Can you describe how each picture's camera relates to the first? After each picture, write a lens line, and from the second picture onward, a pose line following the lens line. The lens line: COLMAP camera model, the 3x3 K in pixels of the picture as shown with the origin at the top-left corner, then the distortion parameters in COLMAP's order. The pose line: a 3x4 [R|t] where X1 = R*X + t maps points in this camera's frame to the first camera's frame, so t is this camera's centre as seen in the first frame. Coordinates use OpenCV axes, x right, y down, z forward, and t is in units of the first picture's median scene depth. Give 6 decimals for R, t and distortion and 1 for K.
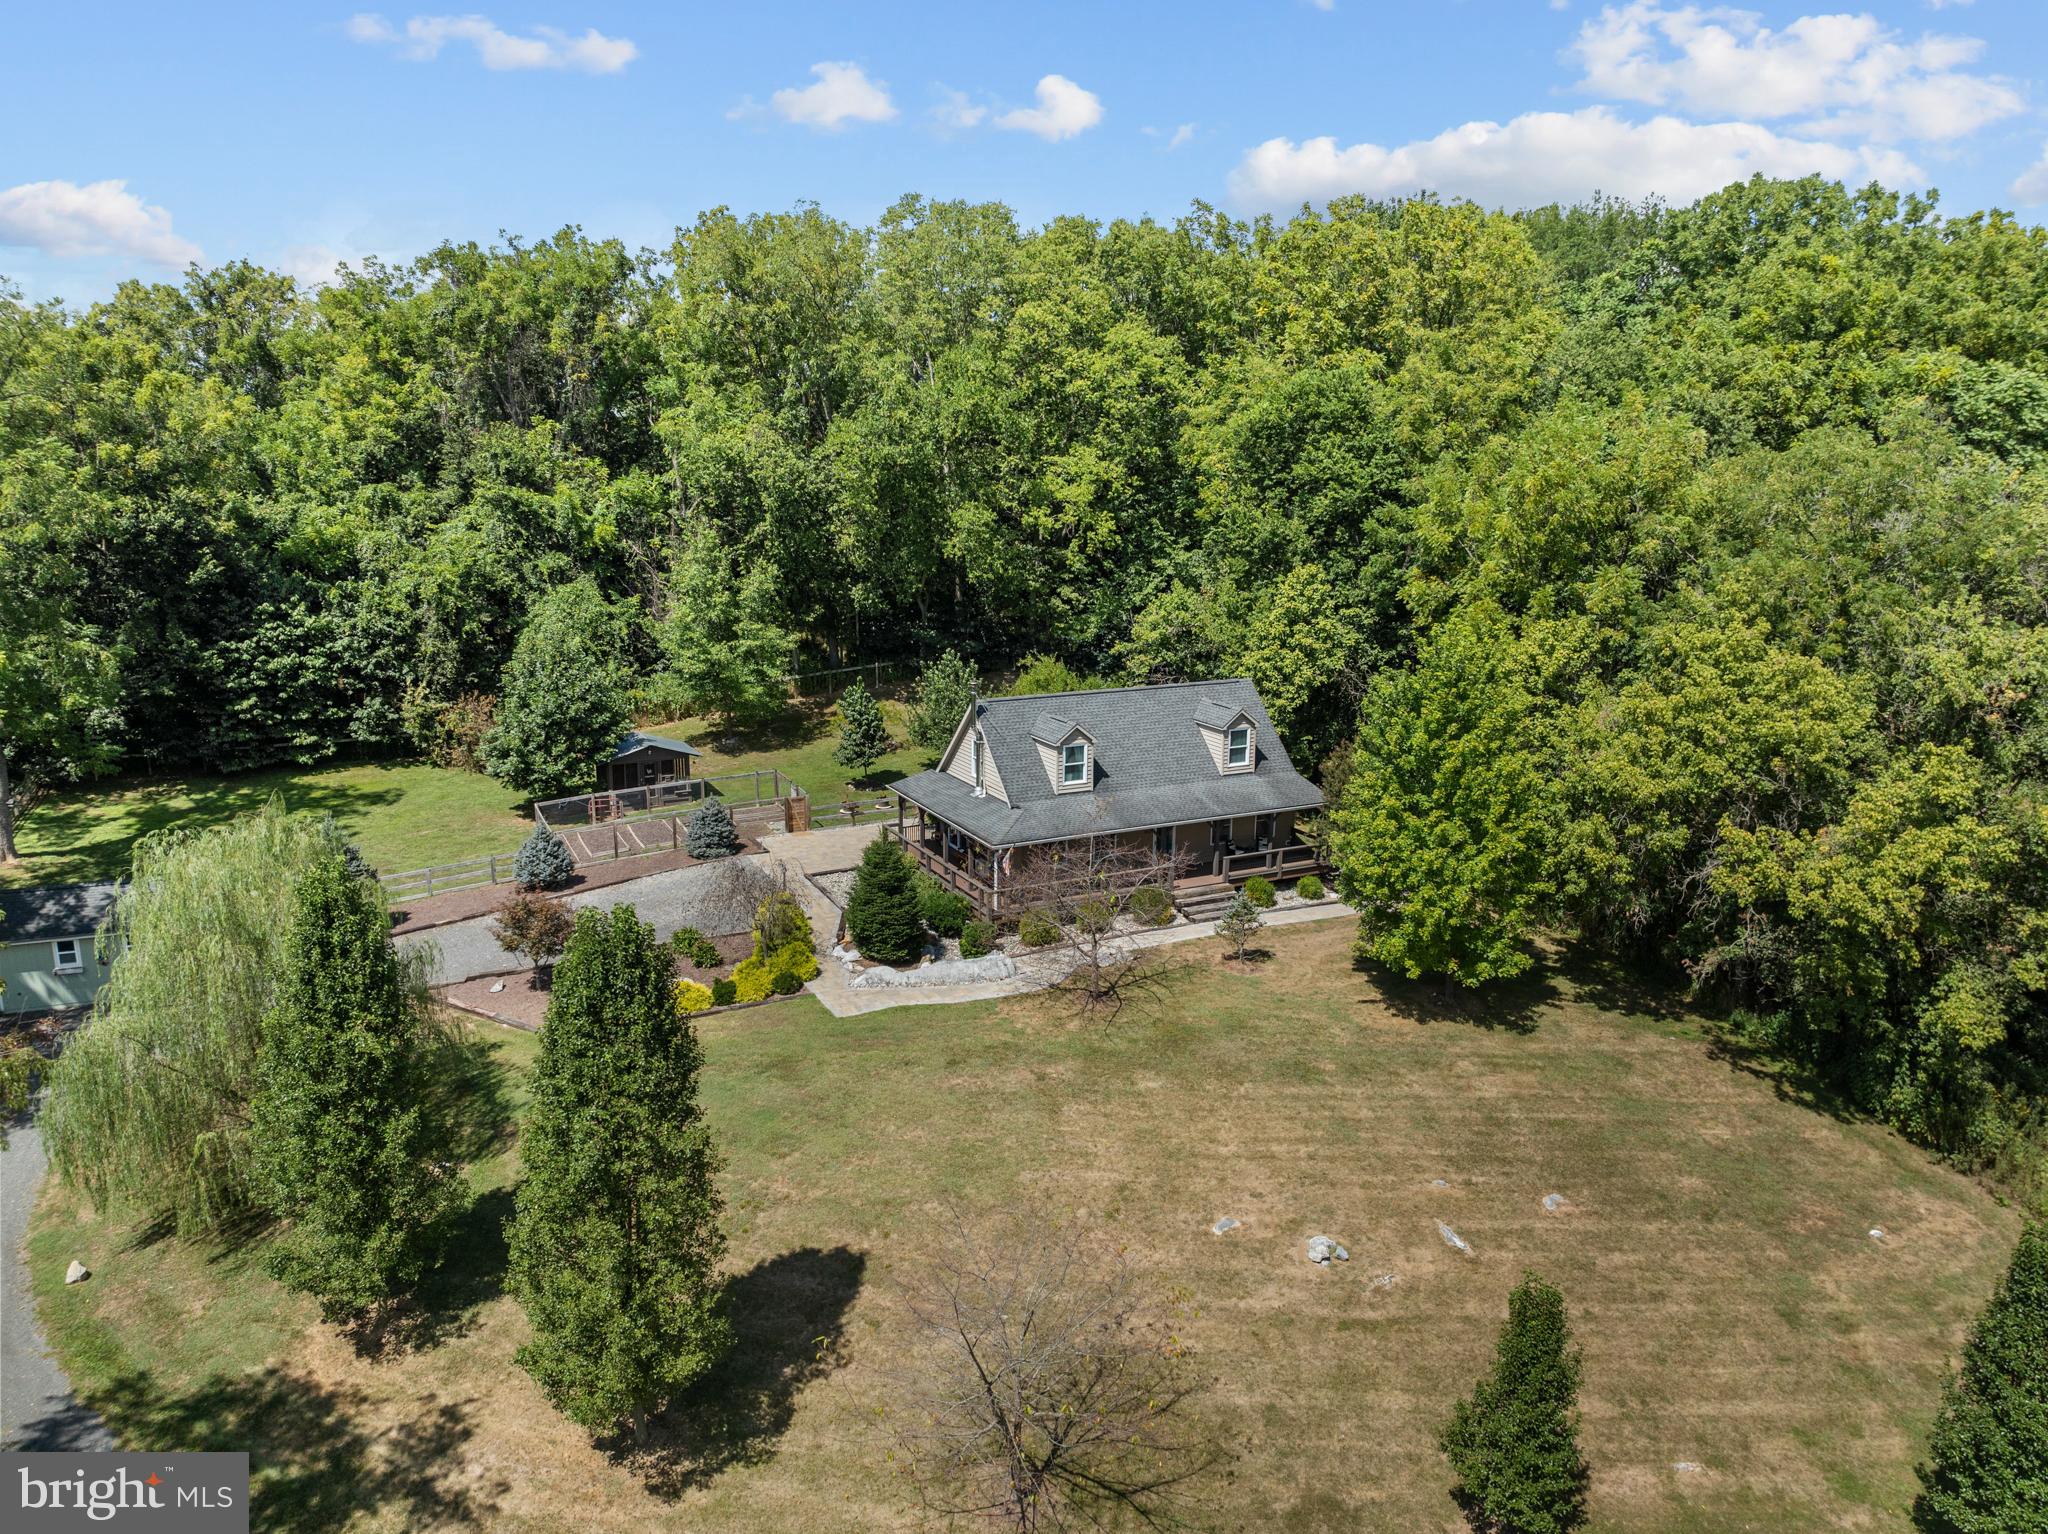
lens RADIAL K [[1440.7, 0, 1024.4], [0, 1440.7, 773.5], [0, 0, 1]] dist [-0.036673, -0.000883]
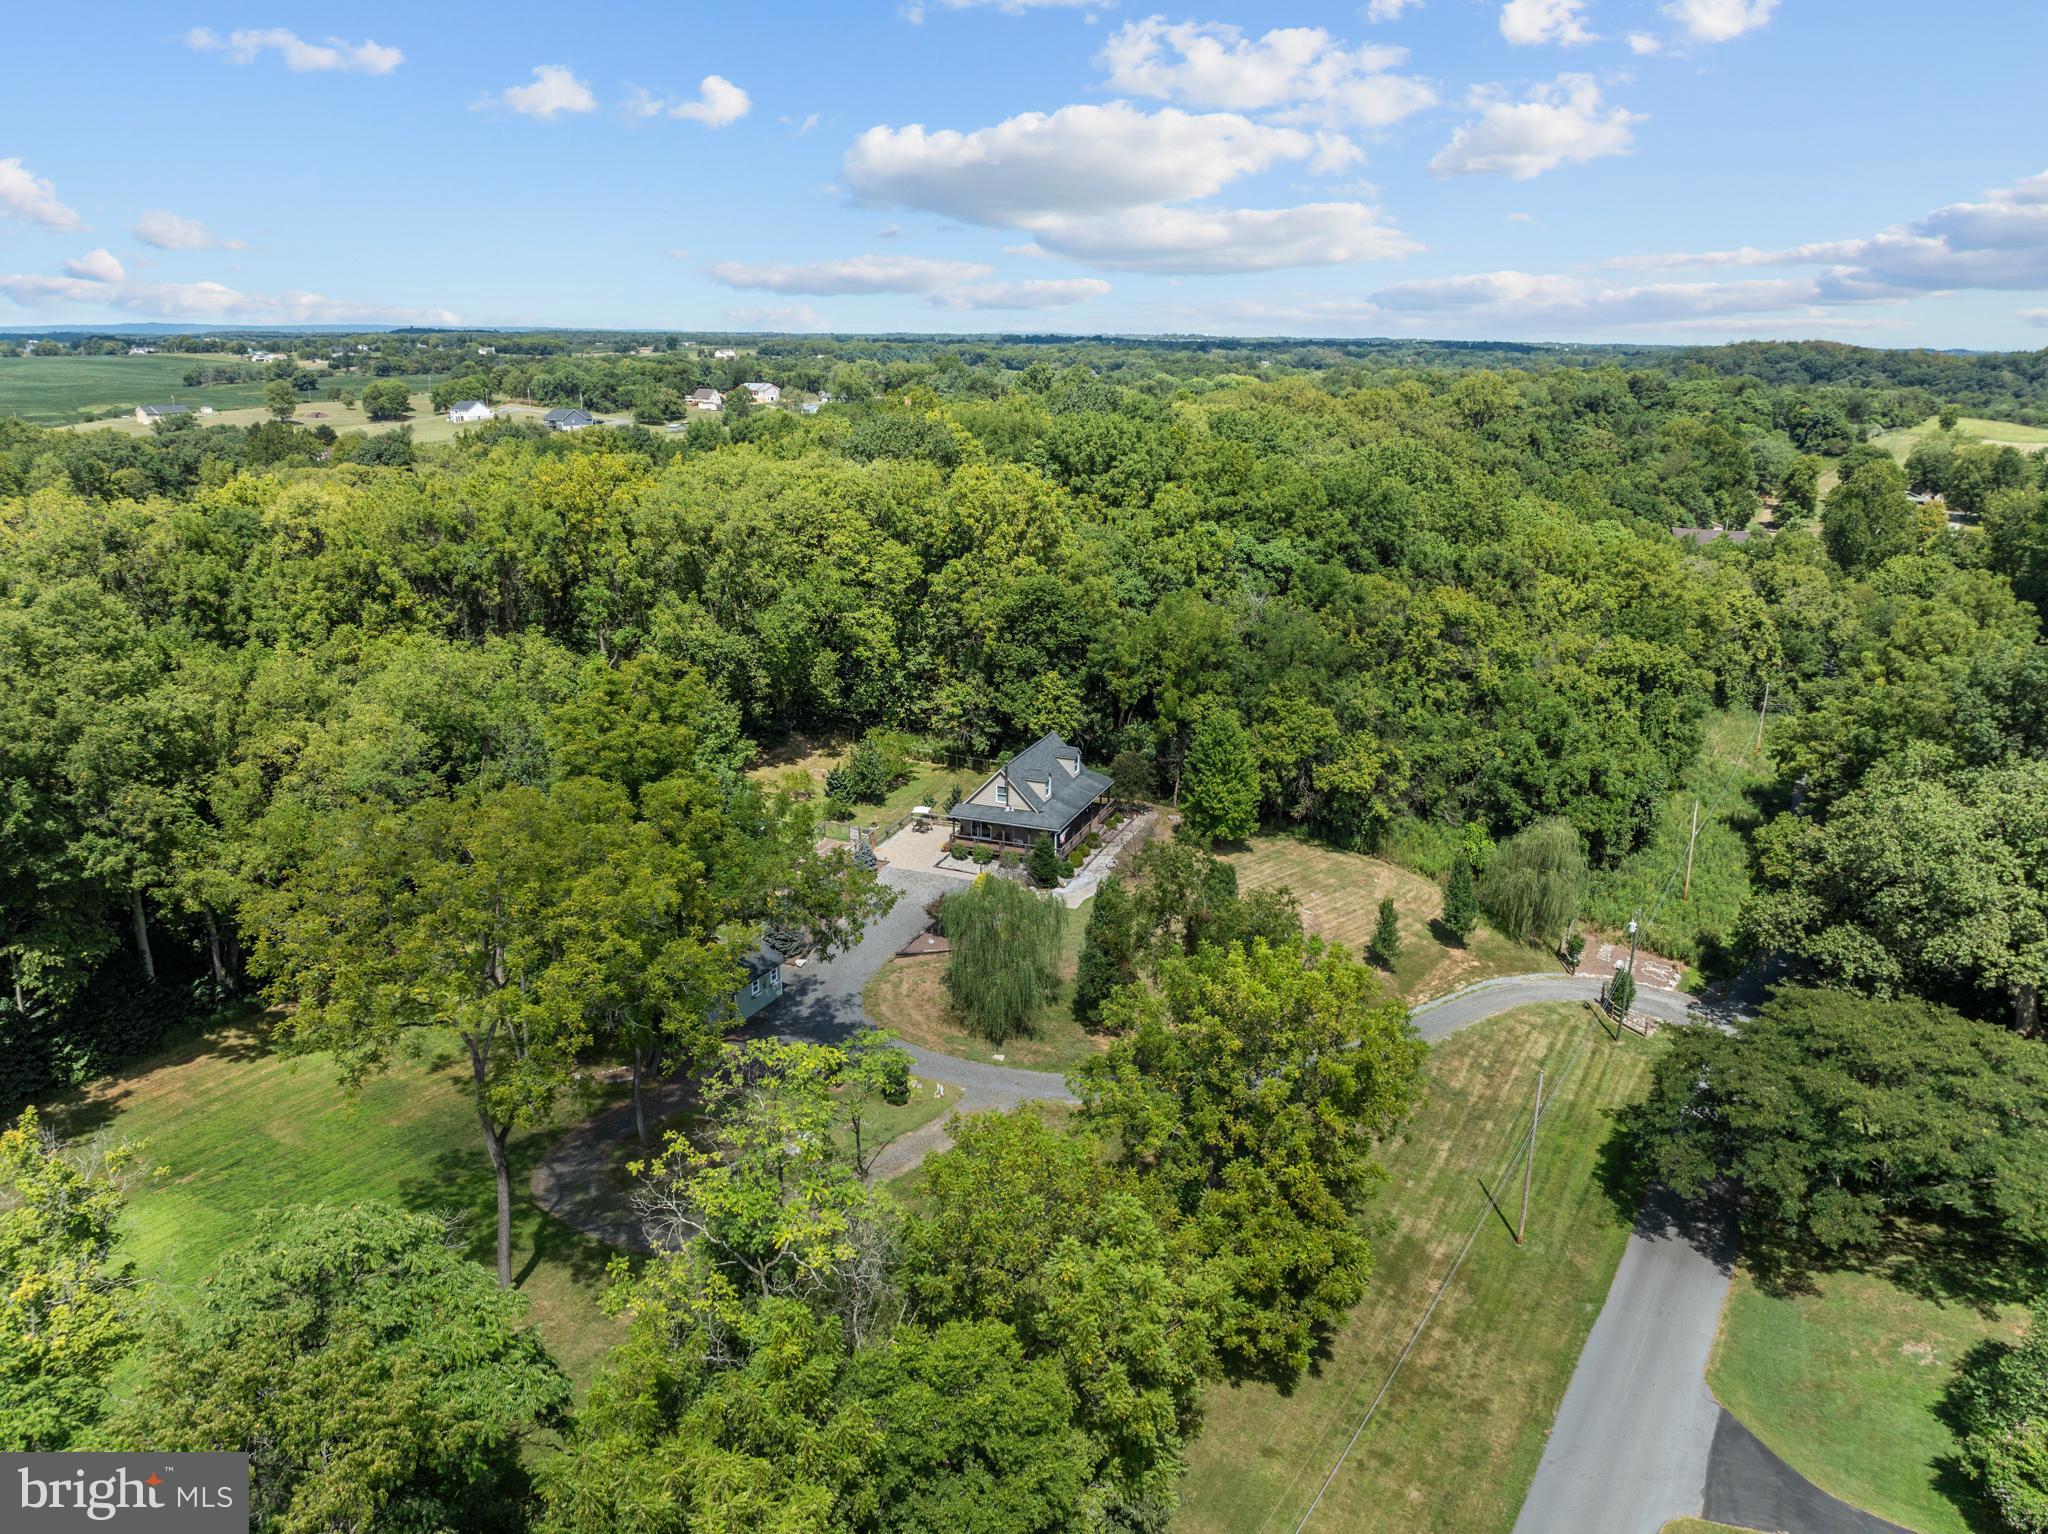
lens RADIAL K [[1445.7, 0, 1023.0], [0, 1445.7, 769.6], [0, 0, 1]] dist [-0.059939, 0.036409]
pose [[0.746927, -0.195990, 0.635365, -1.094057], [0.154645, 0.980572, 0.120676, -0.239981], [-0.646673, 0.008120, 0.762725, -0.538007]]
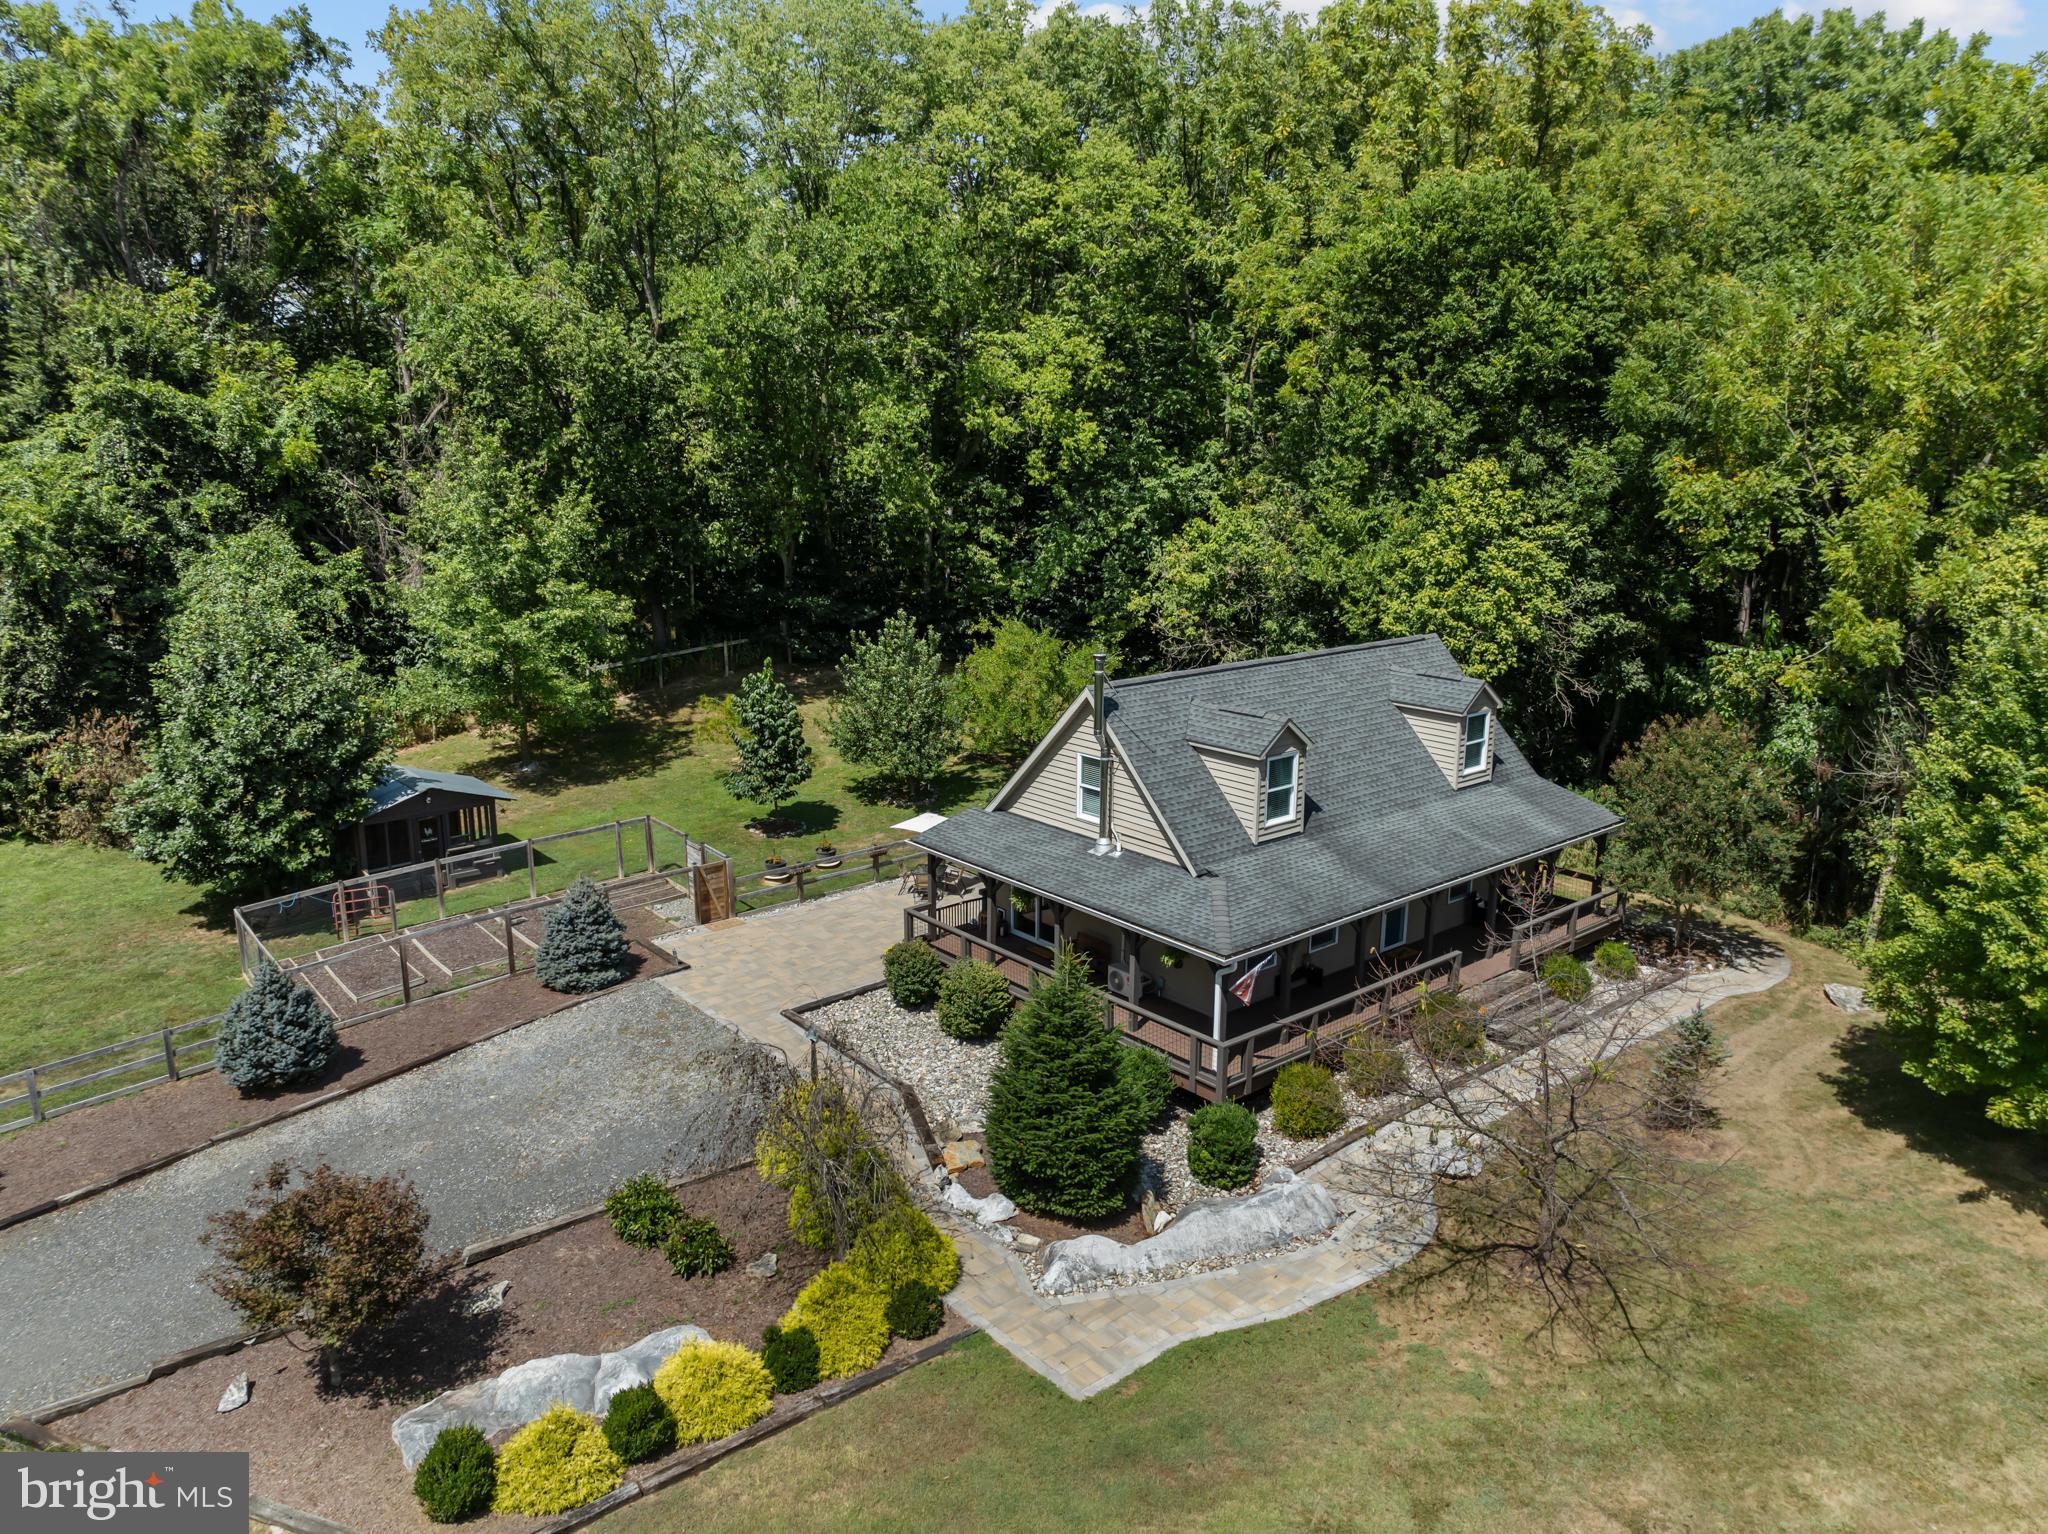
lens RADIAL K [[1448.3, 0, 1024.0], [0, 1448.3, 767.0], [0, 0, 1]] dist [-0.043572, 0.008802]
pose [[0.973360, -0.057111, 0.222053, -0.147573], [0.055230, 0.998366, 0.014679, -0.022672], [-0.222529, -0.002024, 0.974924, 0.354319]]
